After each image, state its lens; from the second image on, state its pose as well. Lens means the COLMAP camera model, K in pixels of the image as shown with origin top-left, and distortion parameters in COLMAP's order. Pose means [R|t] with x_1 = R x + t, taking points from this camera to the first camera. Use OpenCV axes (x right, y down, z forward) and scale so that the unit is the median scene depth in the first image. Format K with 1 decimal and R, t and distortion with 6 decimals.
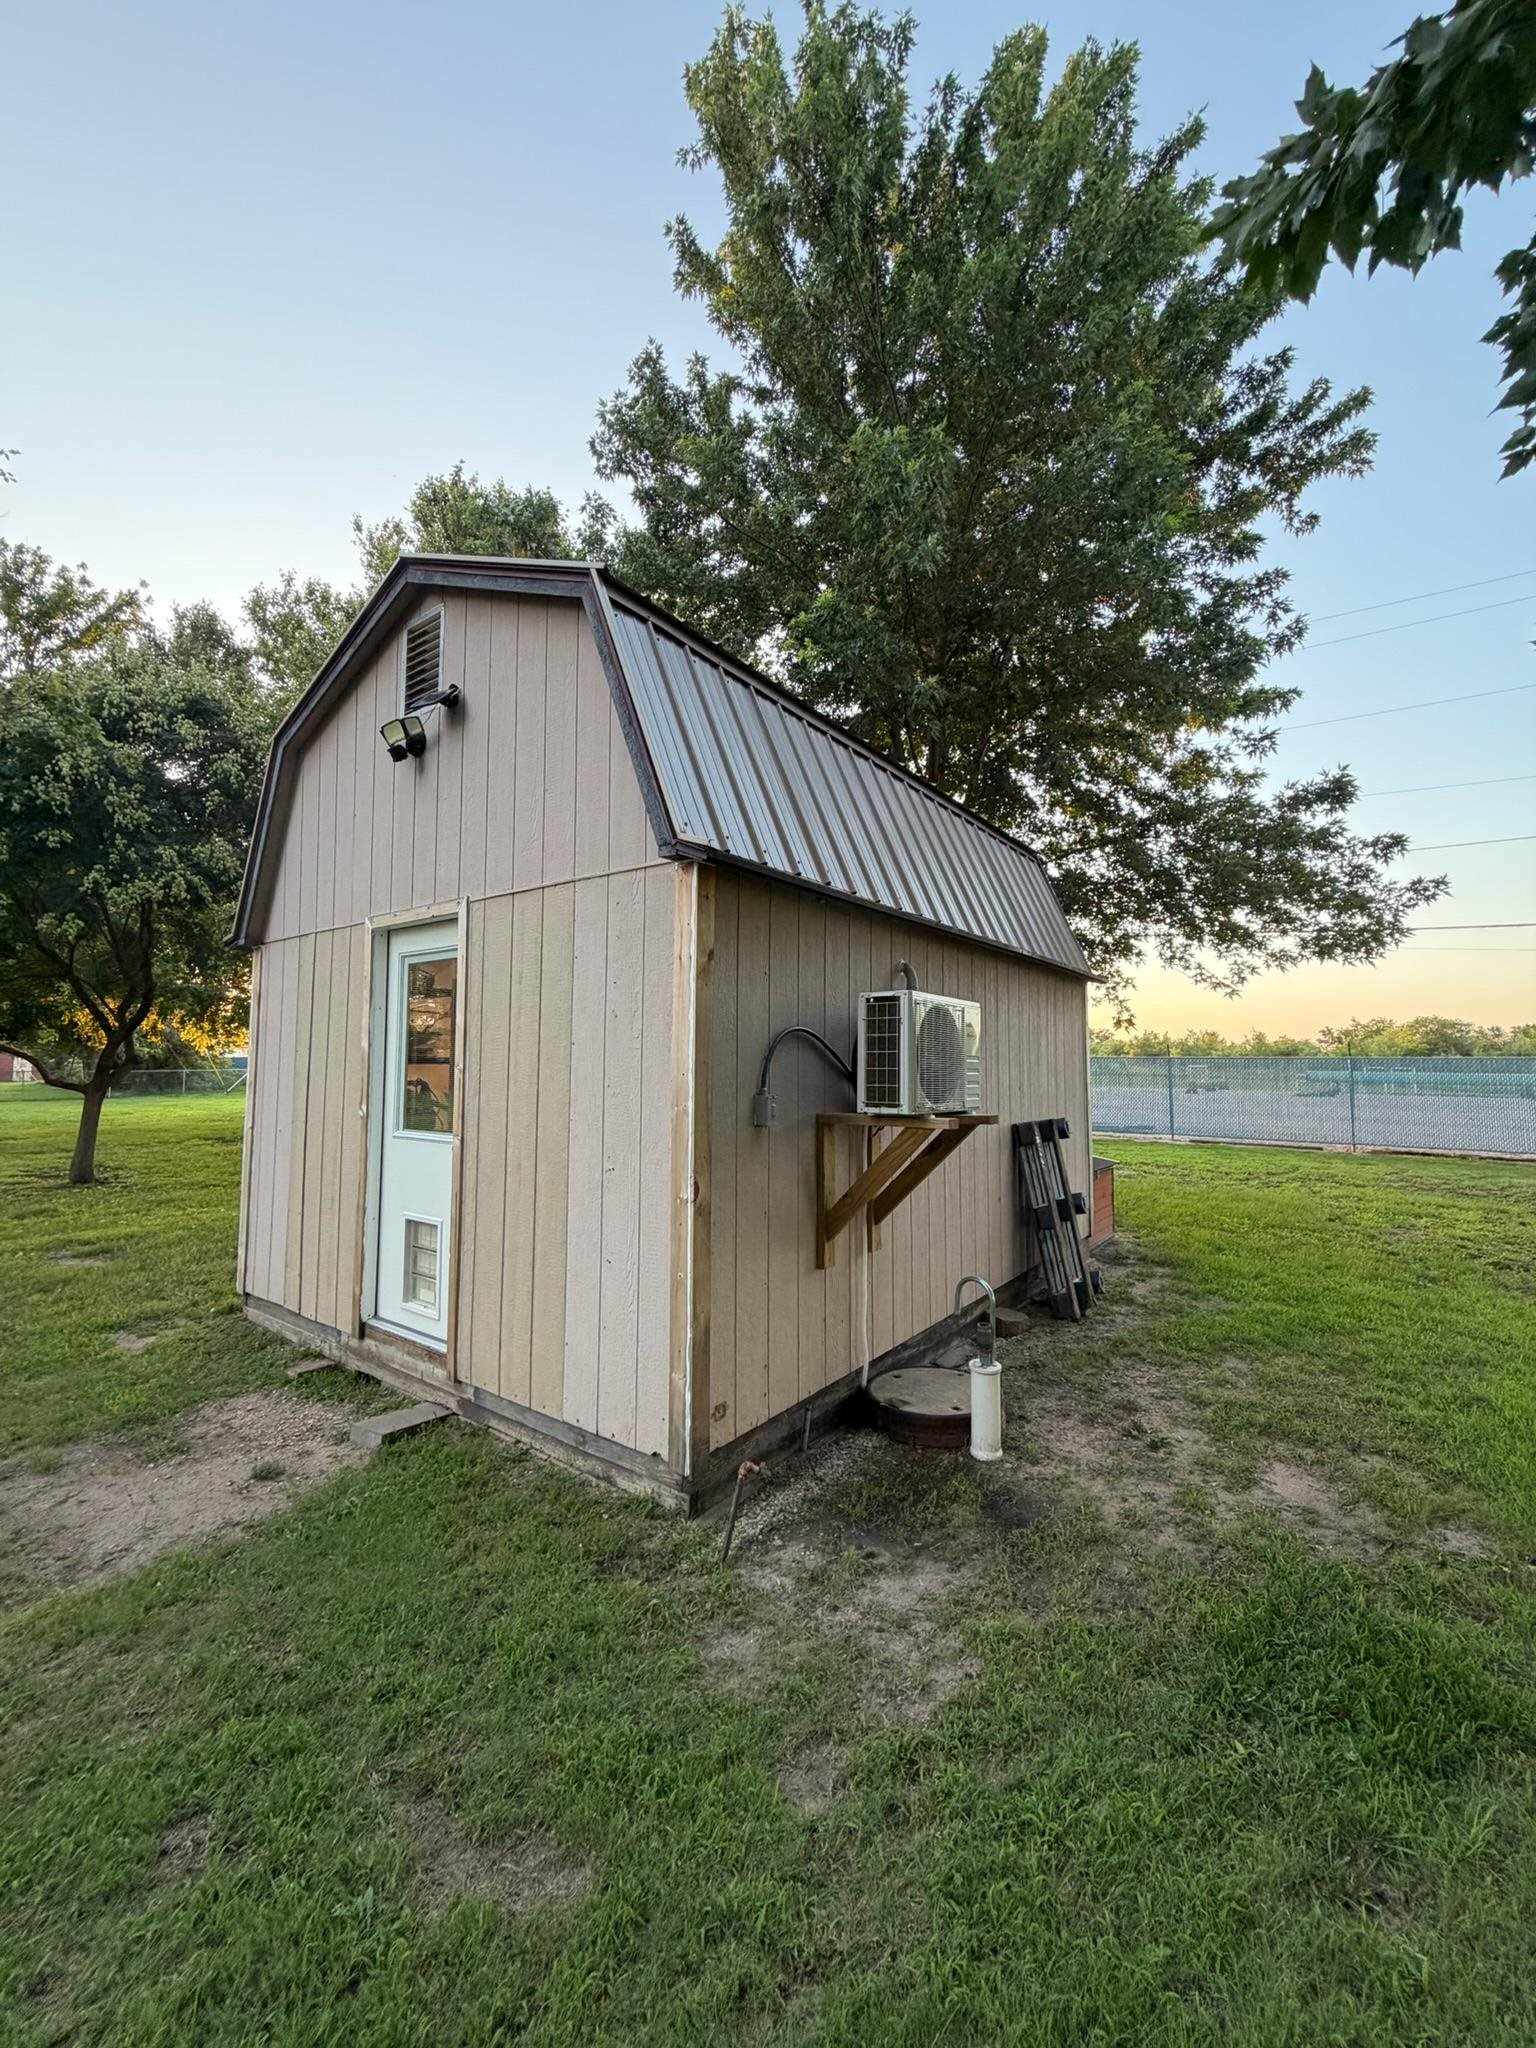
lens RADIAL K [[815.0, 0, 763.5], [0, 815.0, 1013.8], [0, 0, 1]] dist [-0.000006, -0.000656]
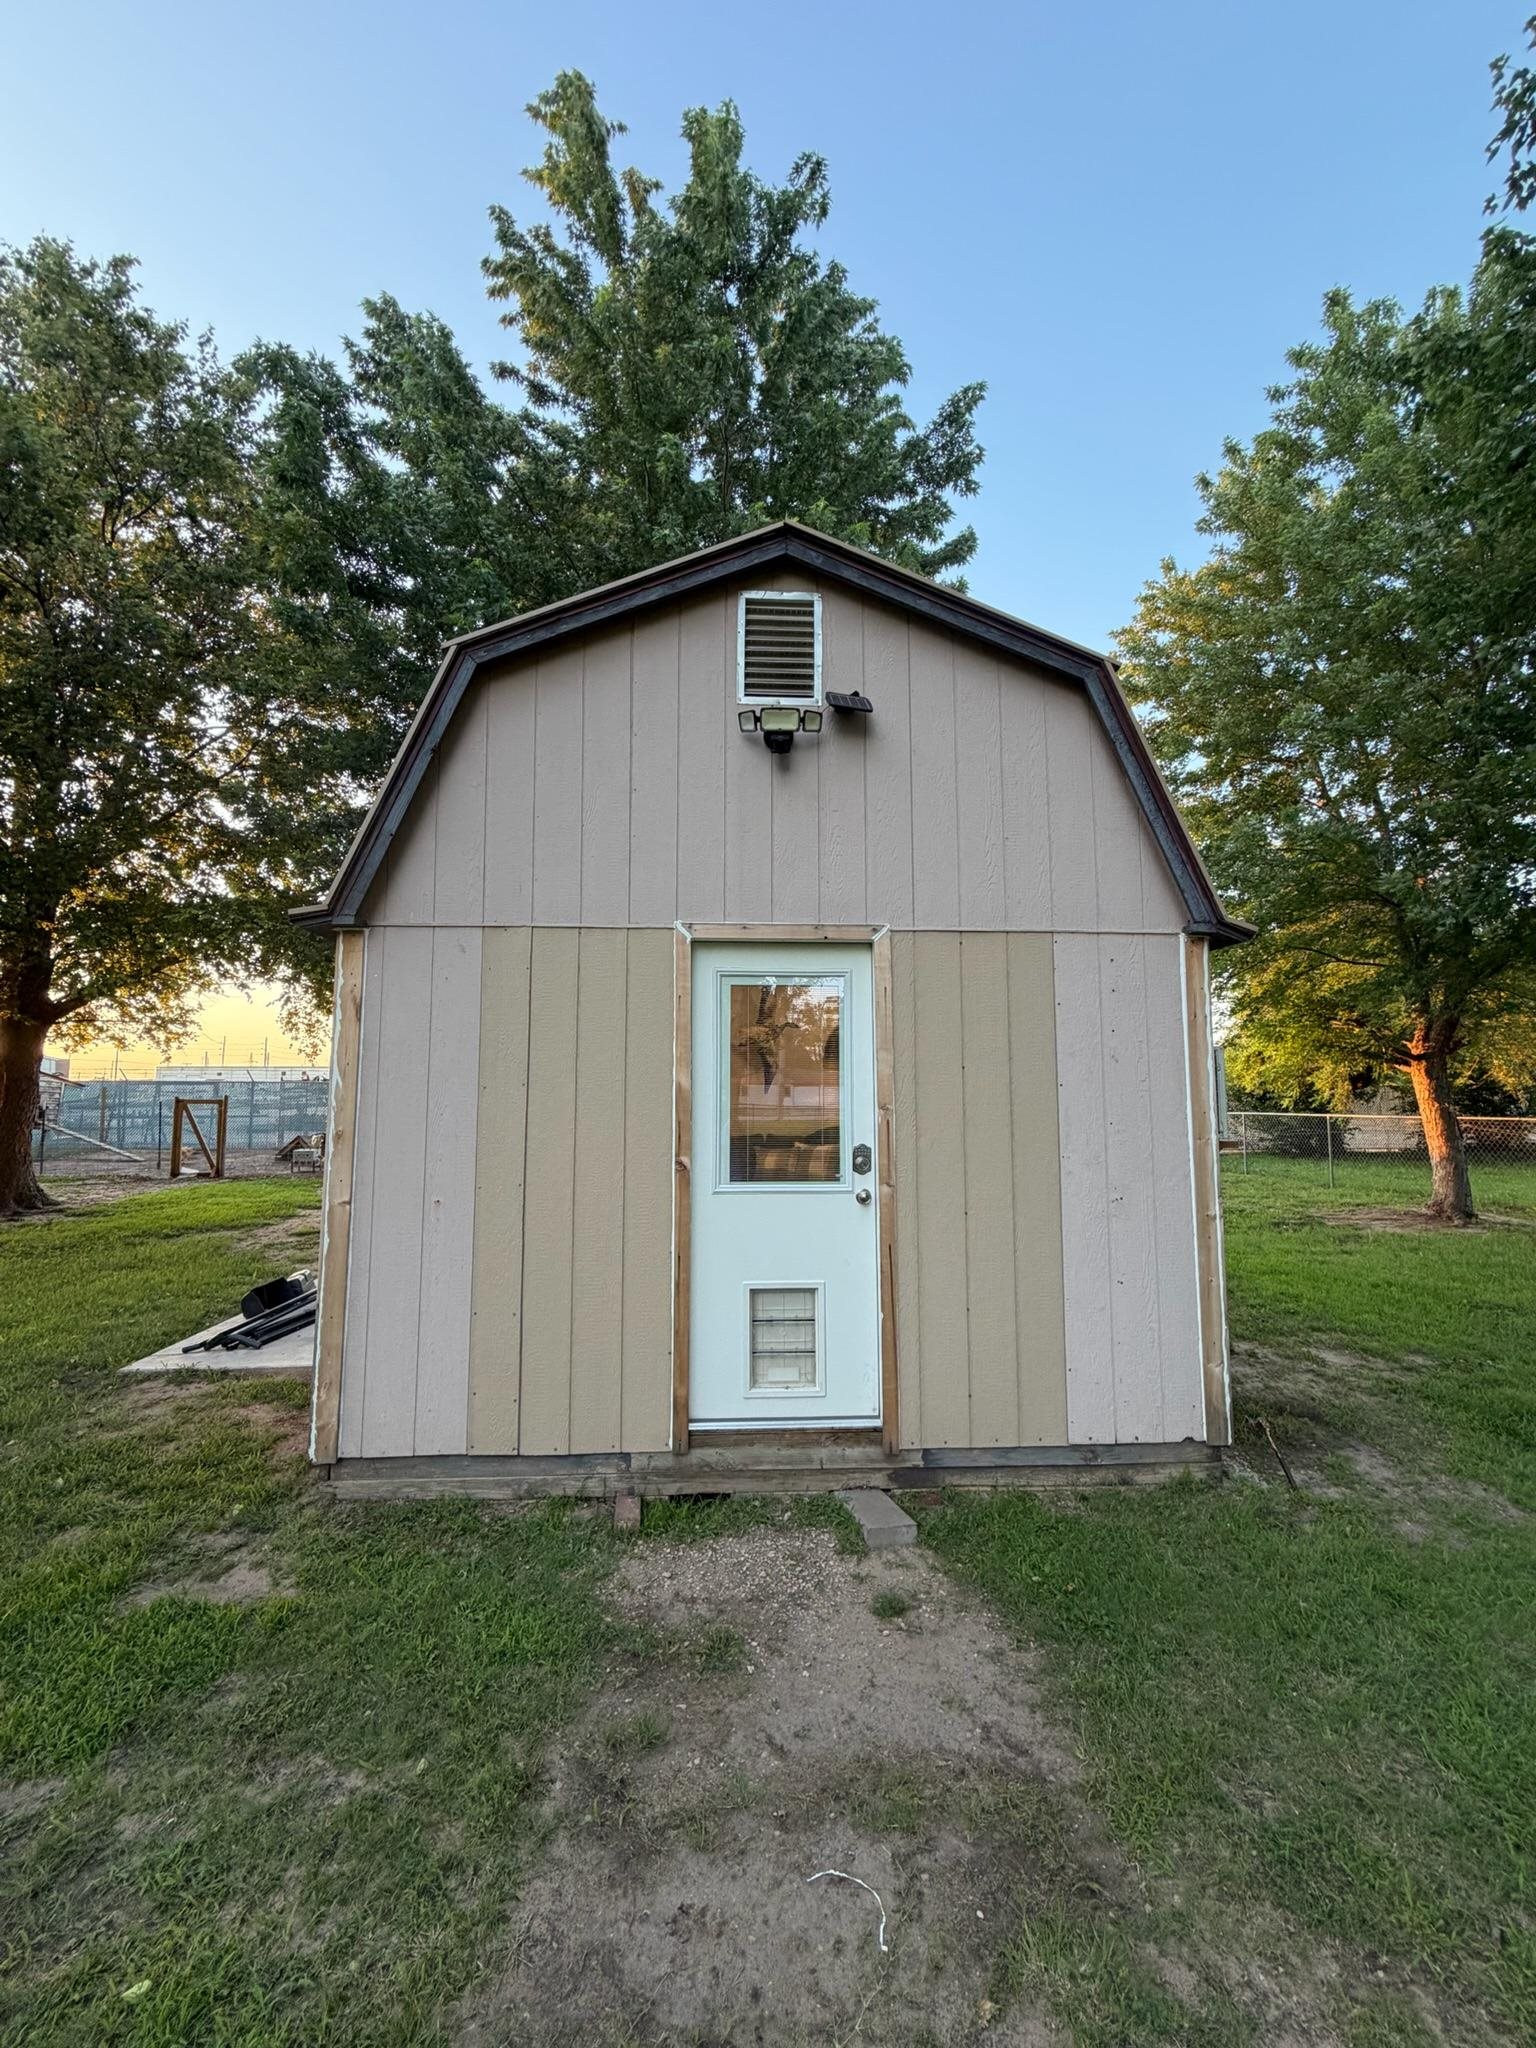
lens RADIAL K [[815.0, 0, 763.5], [0, 815.0, 1013.8], [0, 0, 1]] dist [-0.000006, -0.000656]
pose [[0.772889, 0.054653, 0.632183, -1.247515], [-0.036724, 0.998467, -0.041422, 0.002079], [-0.633478, 0.008798, 0.773711, 0.430955]]
